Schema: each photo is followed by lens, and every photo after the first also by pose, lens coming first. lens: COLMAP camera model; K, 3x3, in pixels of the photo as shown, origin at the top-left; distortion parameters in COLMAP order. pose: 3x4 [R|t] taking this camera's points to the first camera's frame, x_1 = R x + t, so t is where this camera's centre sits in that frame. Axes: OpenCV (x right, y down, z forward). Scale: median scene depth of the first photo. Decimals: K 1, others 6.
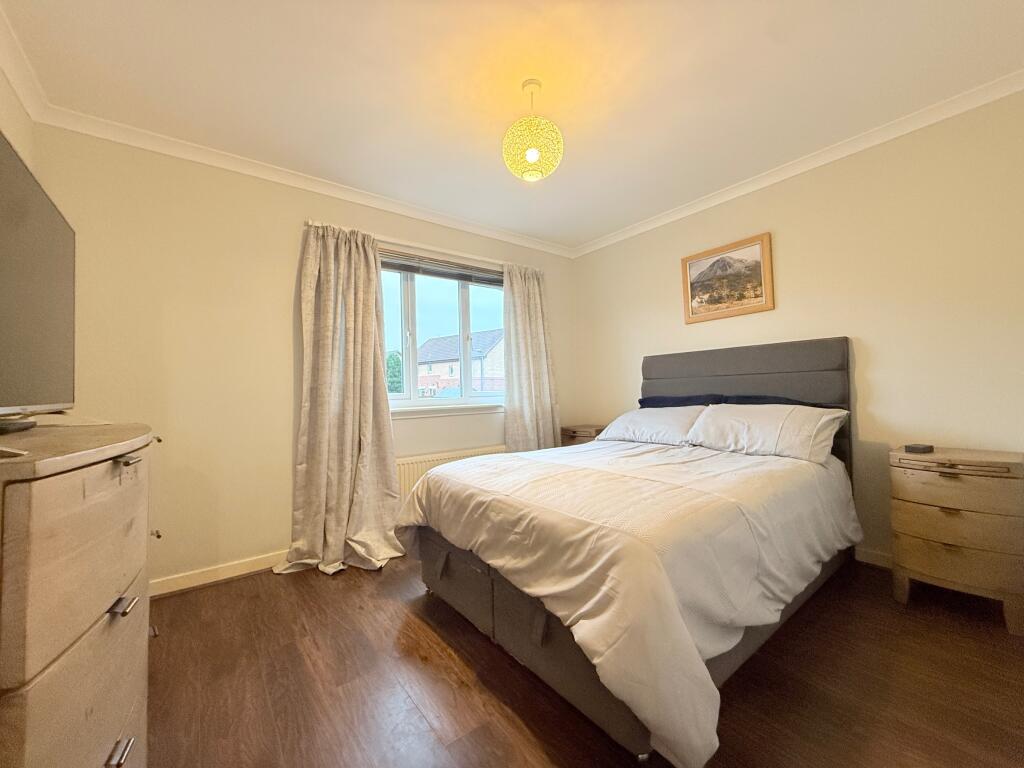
lens RADIAL K [[405.7, 0, 508.0], [0, 405.7, 379.6], [0, 0, 1]] dist [0.000584, -0.000007]
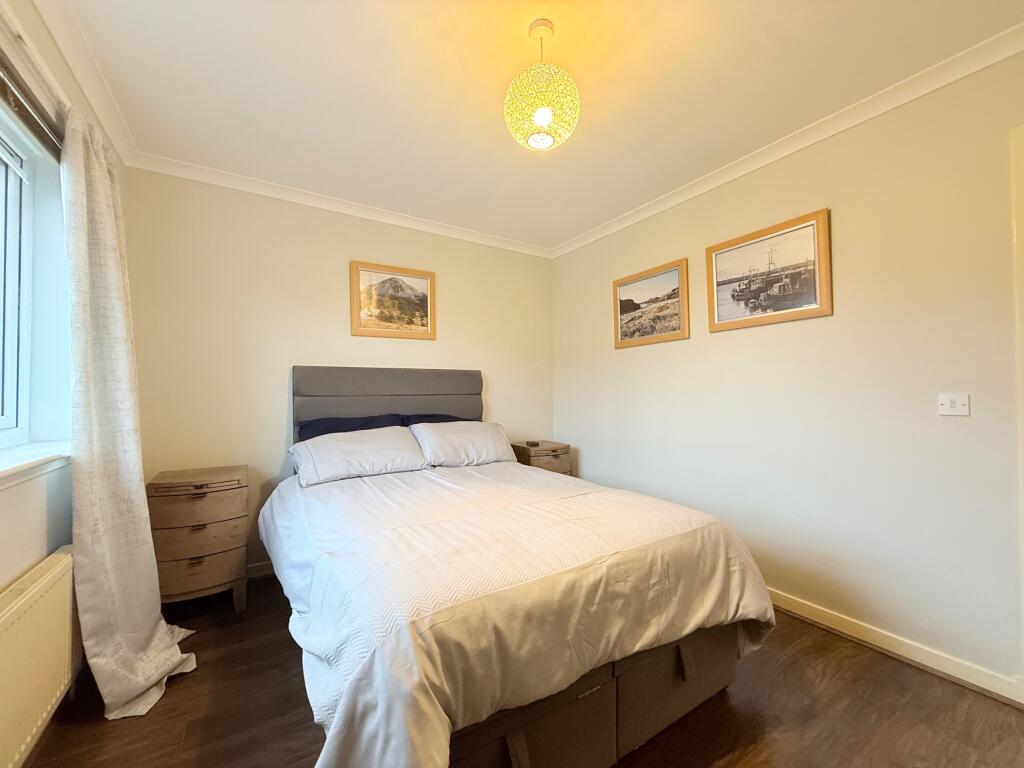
lens RADIAL K [[405.7, 0, 508.9], [0, 405.7, 385.5], [0, 0, 1]] dist [0.000584, -0.000007]
pose [[0.088739, 0.044221, 0.995073, -0.488053], [-0.026203, 0.998772, -0.042049, 0.001608], [-0.995710, -0.022343, 0.089789, 0.689278]]
